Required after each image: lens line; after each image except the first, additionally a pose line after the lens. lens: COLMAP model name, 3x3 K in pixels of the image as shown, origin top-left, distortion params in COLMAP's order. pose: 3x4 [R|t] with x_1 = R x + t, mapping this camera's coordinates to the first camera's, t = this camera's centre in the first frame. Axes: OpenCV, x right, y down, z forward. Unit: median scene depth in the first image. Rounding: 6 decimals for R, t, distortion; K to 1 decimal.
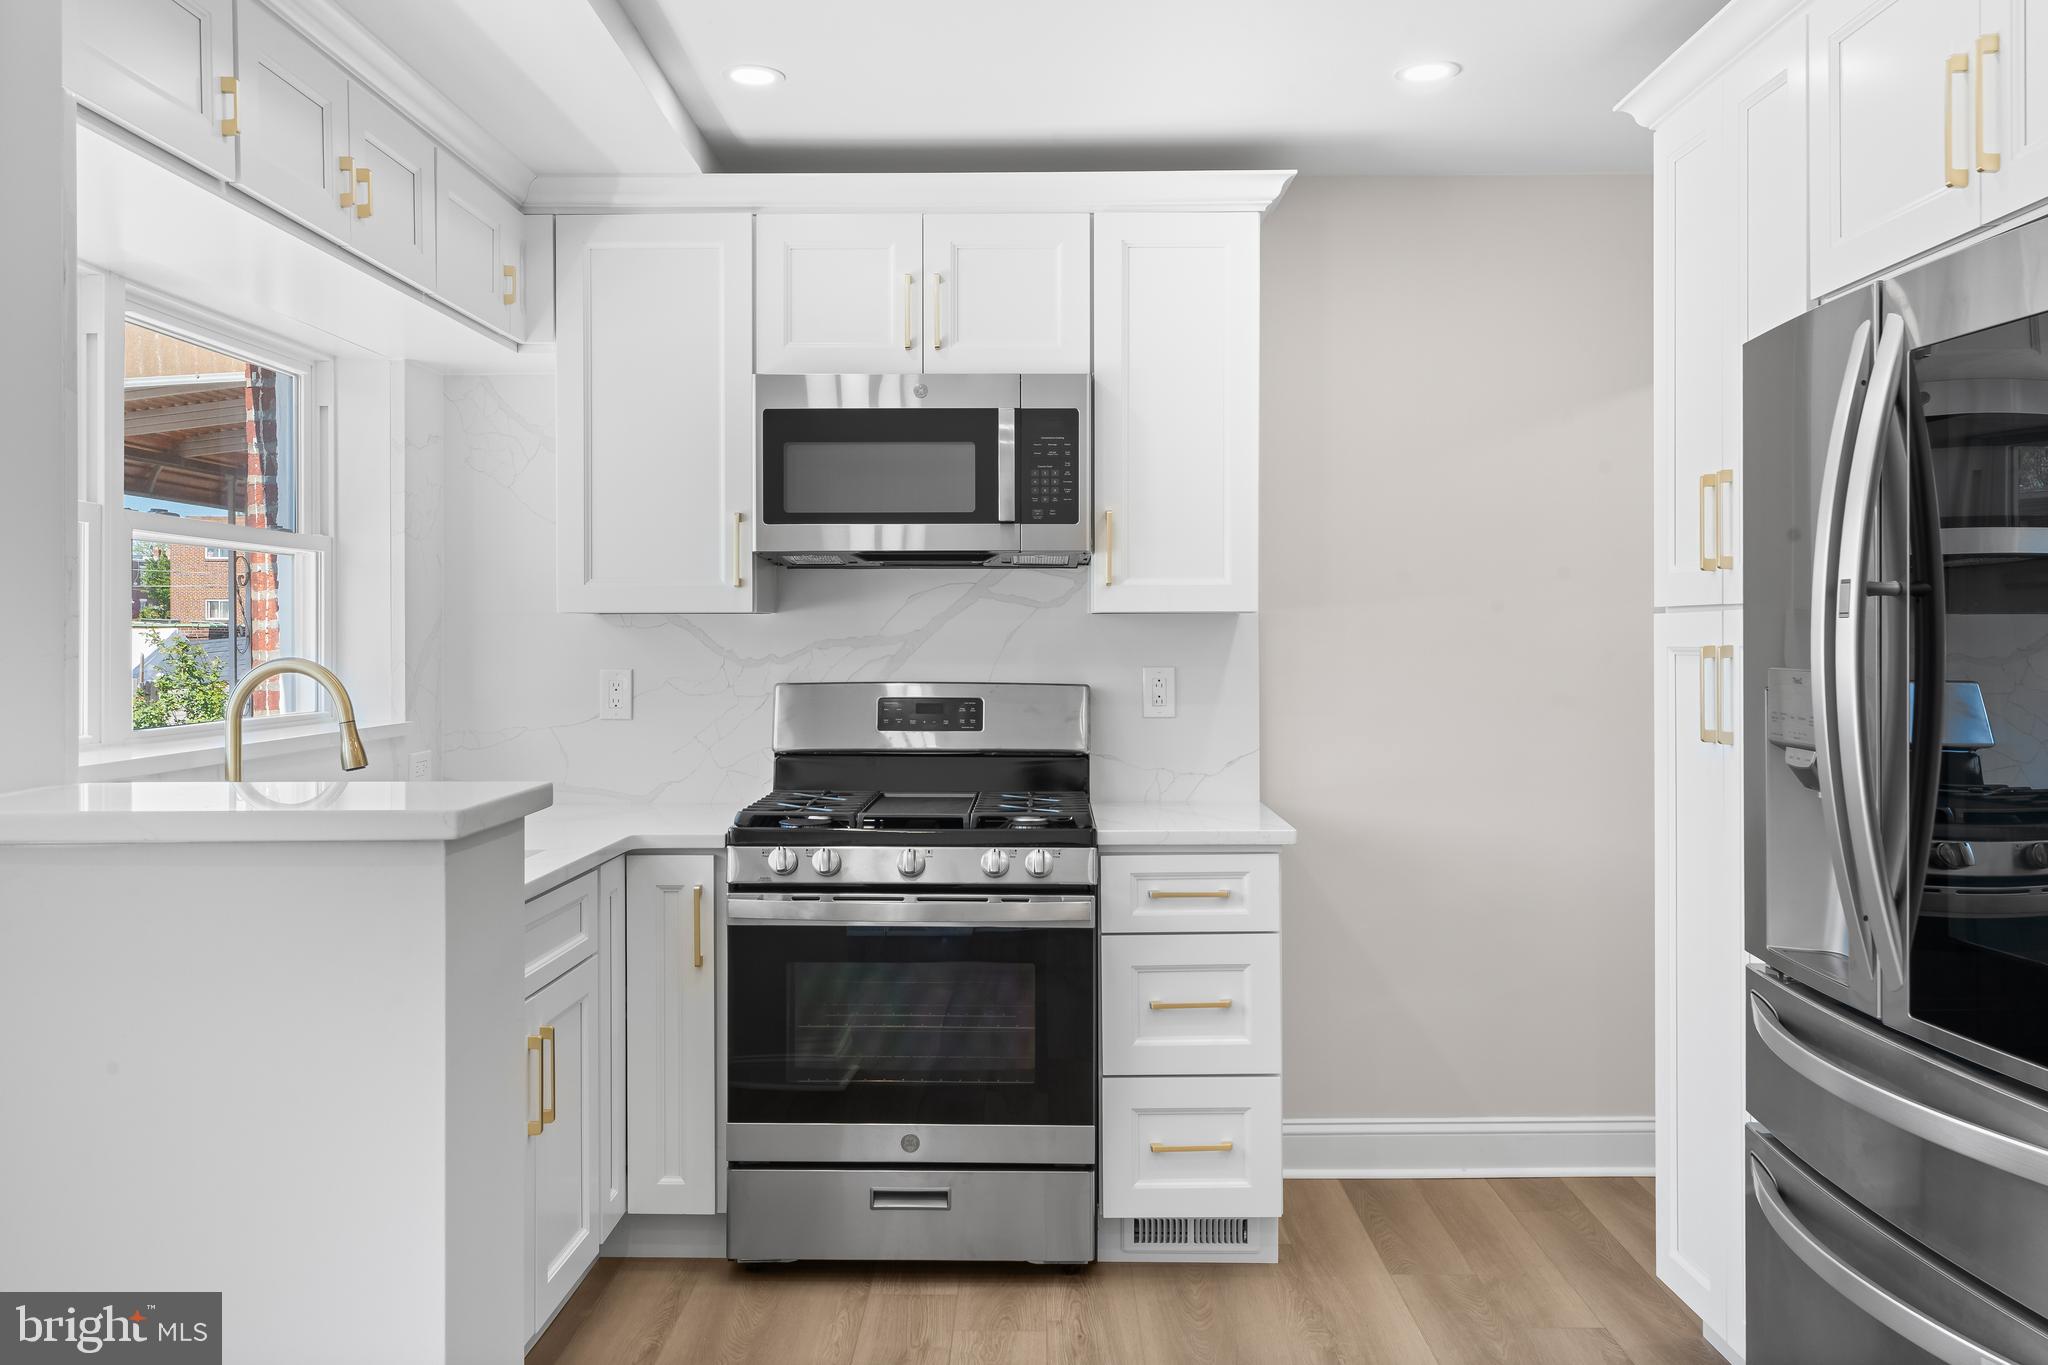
lens RADIAL K [[1643.8, 0, 1023.0], [0, 1643.8, 638.1], [0, 0, 1]] dist [0.006996, -0.012865]
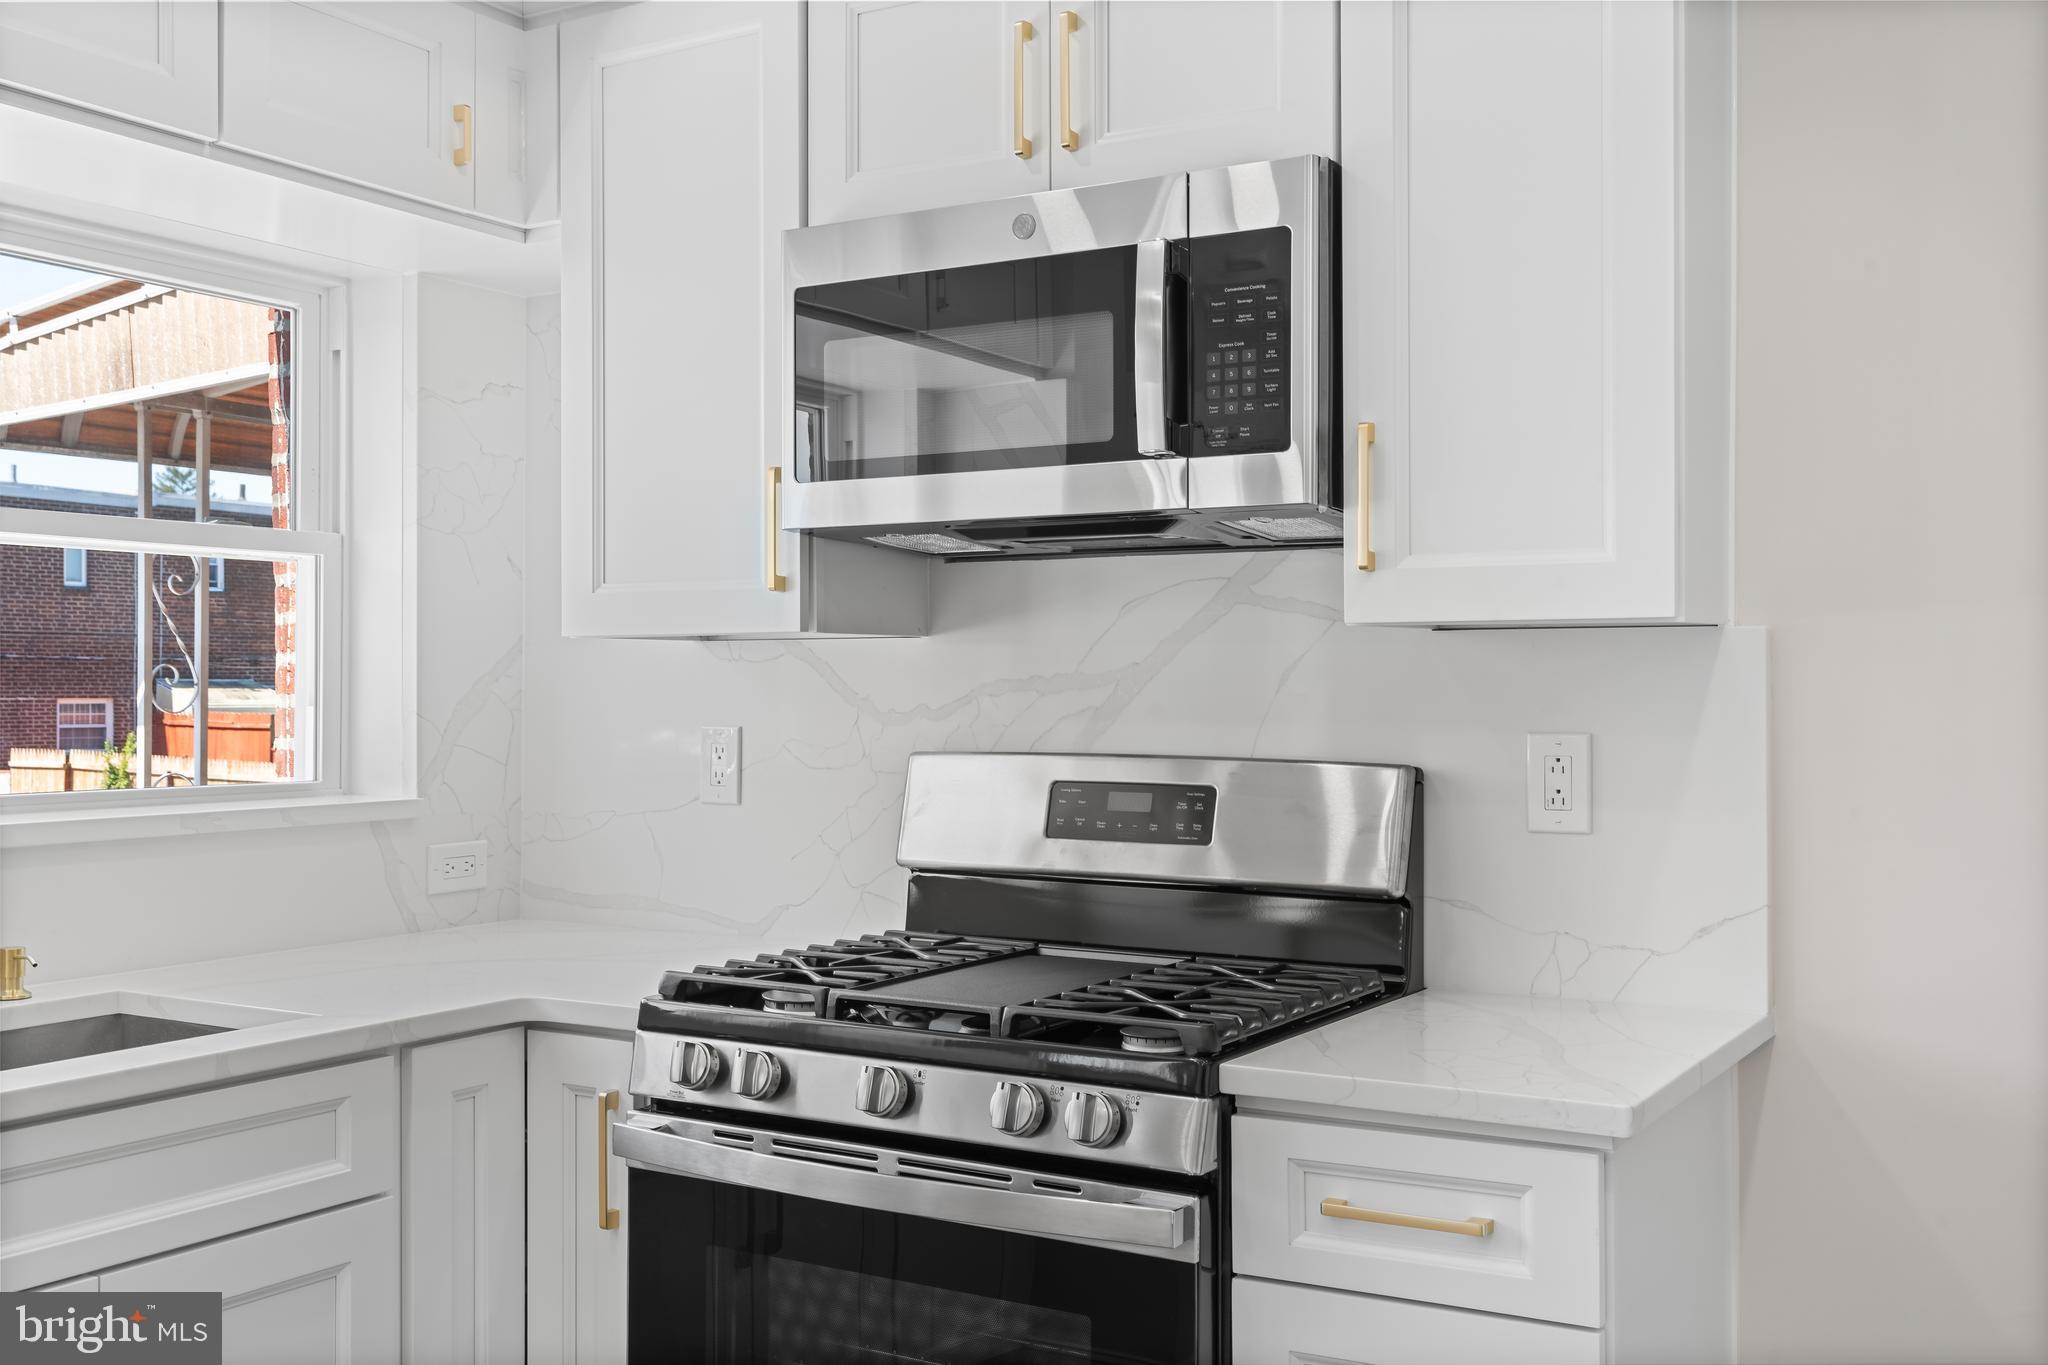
lens RADIAL K [[1984.0, 0, 1024.7], [0, 1984.0, 686.6], [0, 0, 1]] dist [0.004920, 0.003703]
pose [[0.865793, 0.000962, -0.500401, 0.285389], [-0.002619, 0.999993, -0.002609, 0.005889], [0.500395, 0.003570, 0.865790, 0.446763]]
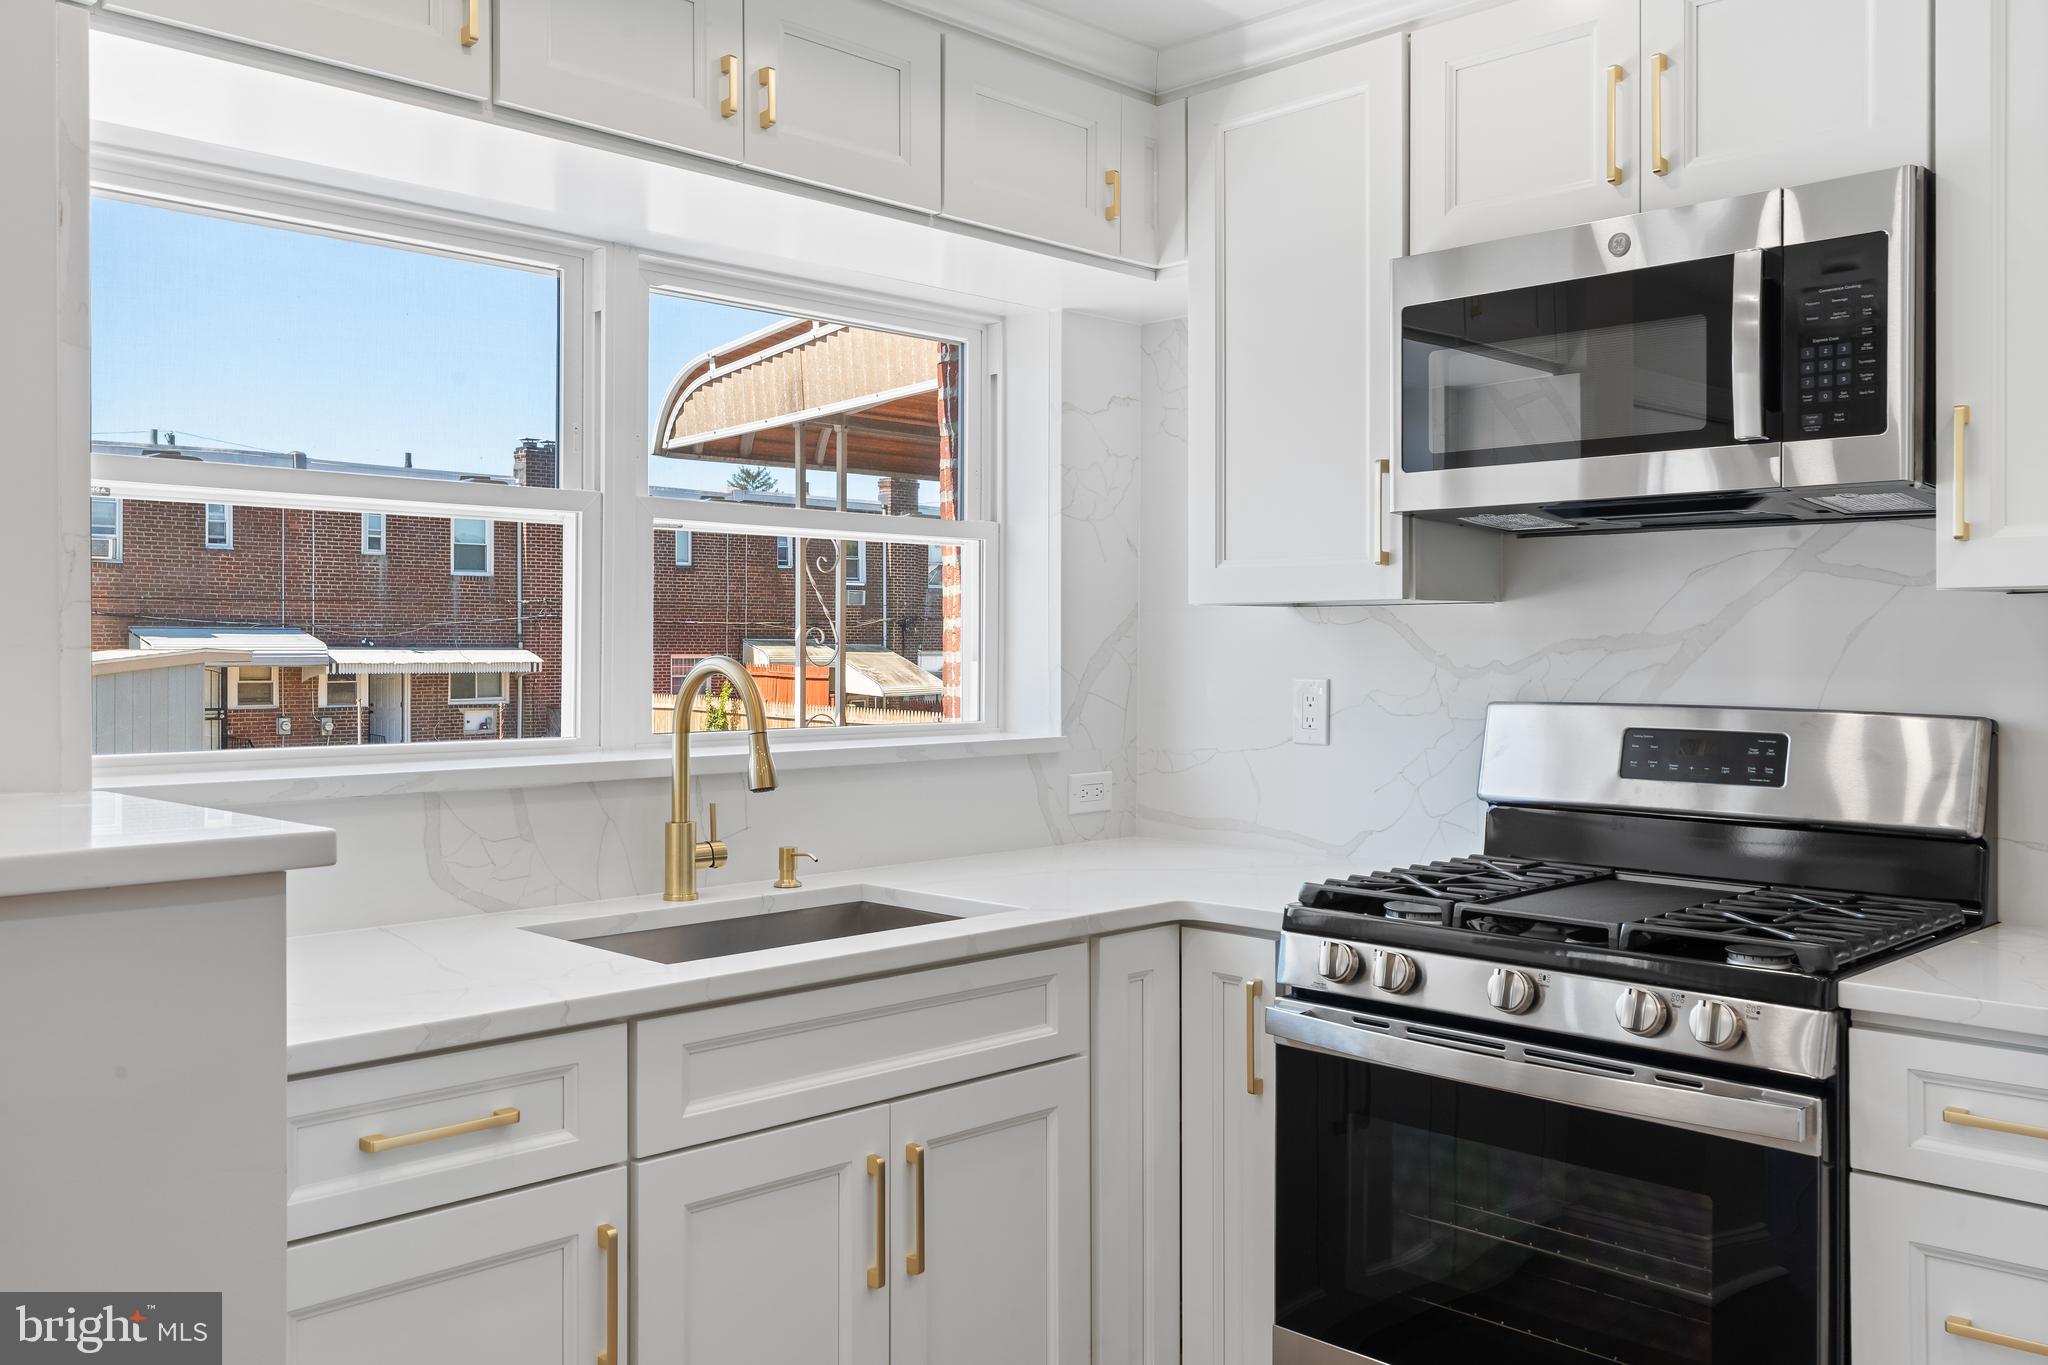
lens RADIAL K [[1699.6, 0, 1020.0], [0, 1699.6, 651.3], [0, 0, 1]] dist [0.004449, -0.003205]
pose [[0.719257, 0.003572, -0.694735, 0.238862], [-0.003231, 0.999993, 0.001796, 0.005943], [0.694736, 0.000953, 0.719264, 0.388944]]
